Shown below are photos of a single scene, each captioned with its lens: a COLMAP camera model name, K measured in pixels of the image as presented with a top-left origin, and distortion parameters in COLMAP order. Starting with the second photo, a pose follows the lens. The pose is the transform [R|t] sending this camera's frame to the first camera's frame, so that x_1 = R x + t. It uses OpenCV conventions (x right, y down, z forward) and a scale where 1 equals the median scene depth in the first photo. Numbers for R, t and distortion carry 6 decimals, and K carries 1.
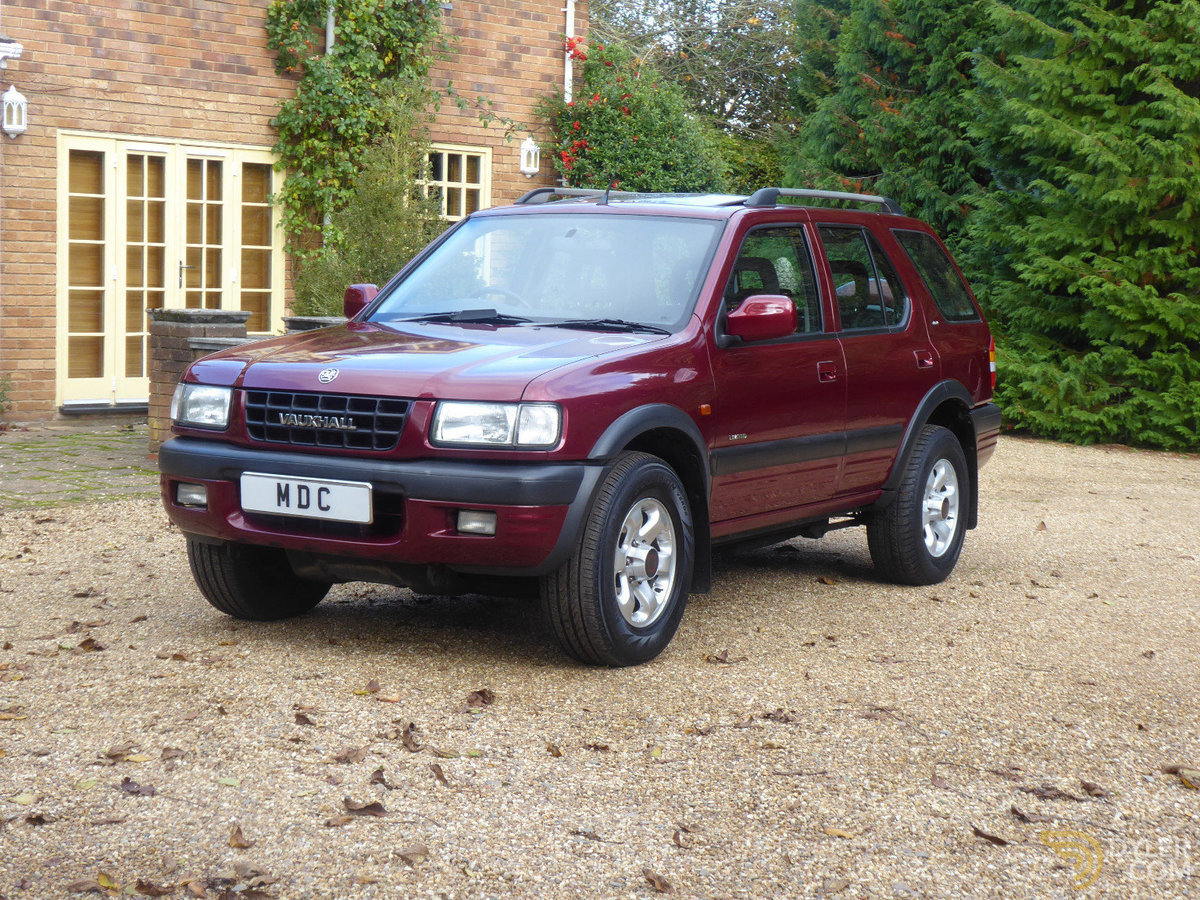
lens RADIAL K [[2071.4, 0, 600.0], [0, 2071.4, 450.0], [0, 0, 1]] dist [0.120046, -0.031734]
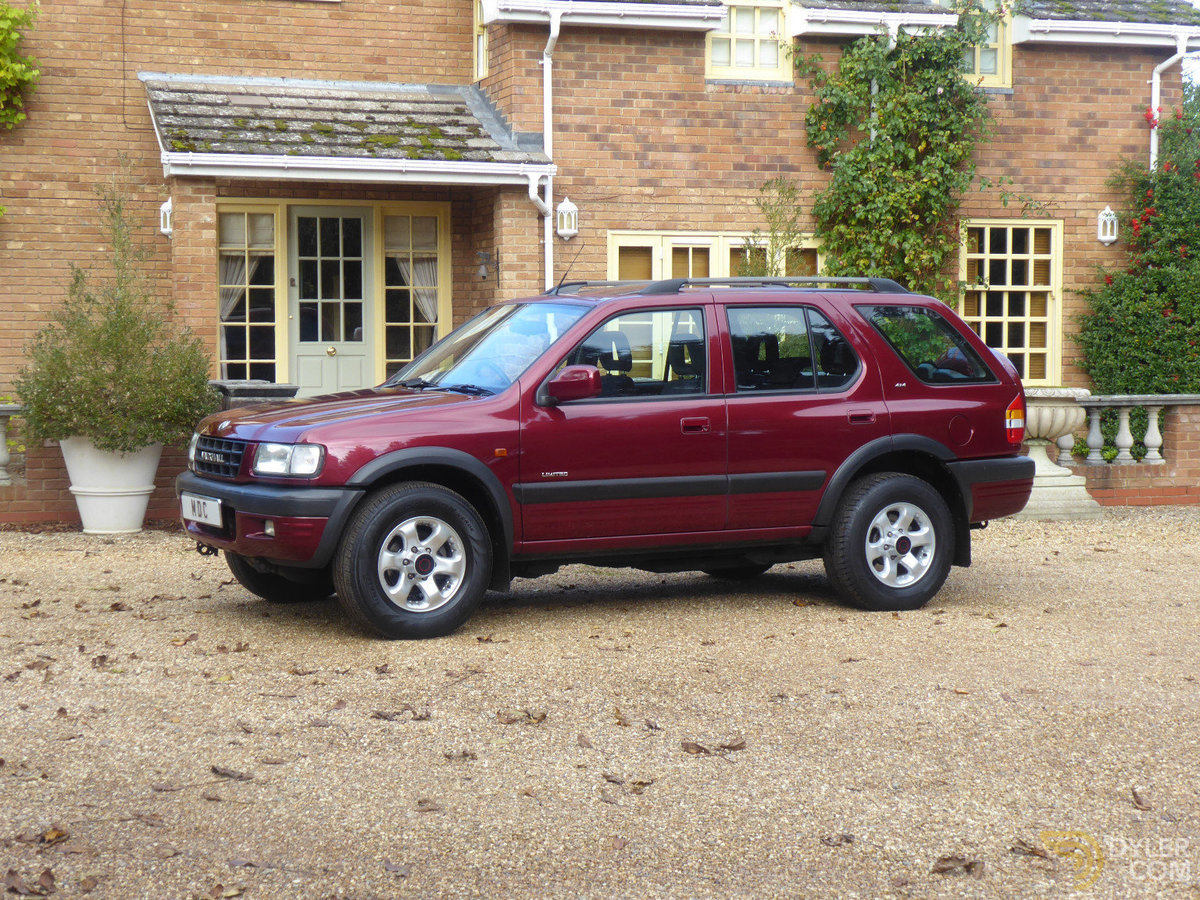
lens RADIAL K [[2147.0, 0, 632.8], [0, 2147.0, 452.0], [0, 0, 1]] dist [0.193394, -0.375535]
pose [[0.872727, 0.006713, -0.488162, 0.340838], [-0.022279, 0.999411, -0.026086, 0.006104], [0.487700, 0.033641, 0.872363, -0.066484]]
